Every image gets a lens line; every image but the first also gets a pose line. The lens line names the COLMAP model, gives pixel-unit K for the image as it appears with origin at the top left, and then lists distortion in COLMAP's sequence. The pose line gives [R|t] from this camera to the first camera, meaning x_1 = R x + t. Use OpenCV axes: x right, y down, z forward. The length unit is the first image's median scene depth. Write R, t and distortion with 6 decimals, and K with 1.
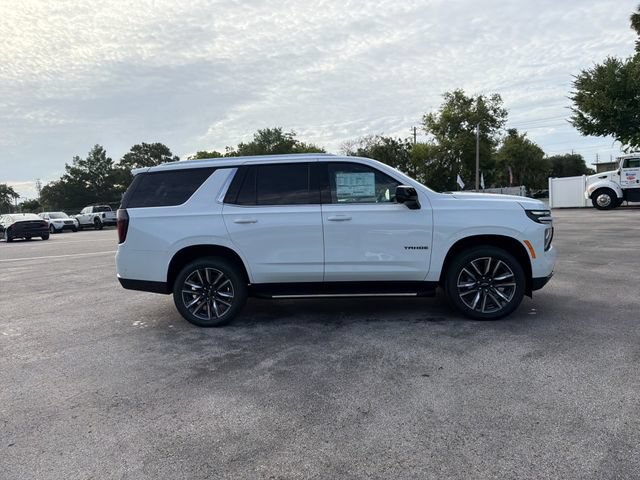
lens RADIAL K [[450.4, 0, 314.9], [0, 450.4, 239.6], [0, 0, 1]] dist [0.025238, -0.029838]
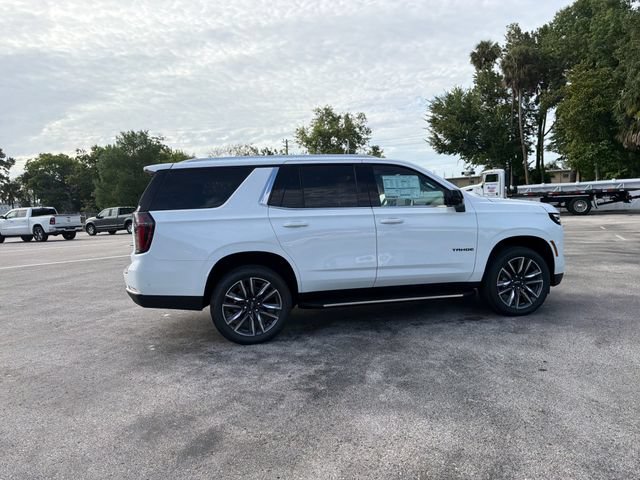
lens RADIAL K [[450.7, 0, 314.9], [0, 450.7, 241.7], [0, 0, 1]] dist [0.036751, -0.041215]
pose [[0.953634, -0.016572, 0.300511, -0.369833], [0.022073, 0.999645, -0.014920, 0.007244], [-0.300157, 0.020861, 0.953662, 0.105228]]
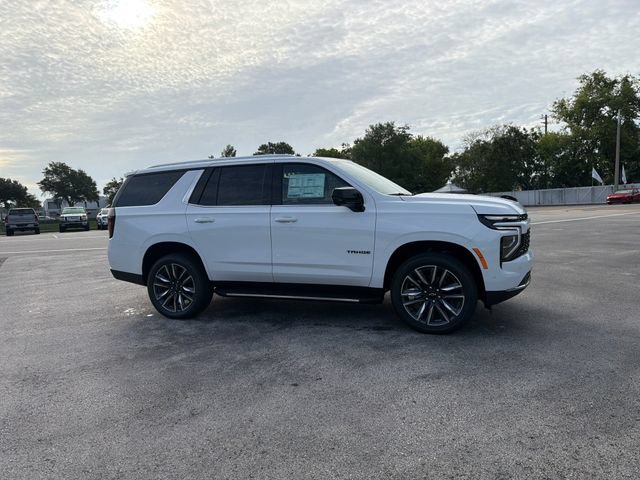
lens RADIAL K [[450.4, 0, 316.3], [0, 450.4, 238.7], [0, 0, 1]] dist [0.025238, -0.029838]
pose [[0.963460, 0.027961, -0.266389, 0.356597], [-0.025651, 0.999597, 0.012148, -0.017654], [0.266622, -0.004871, 0.963789, 0.052708]]
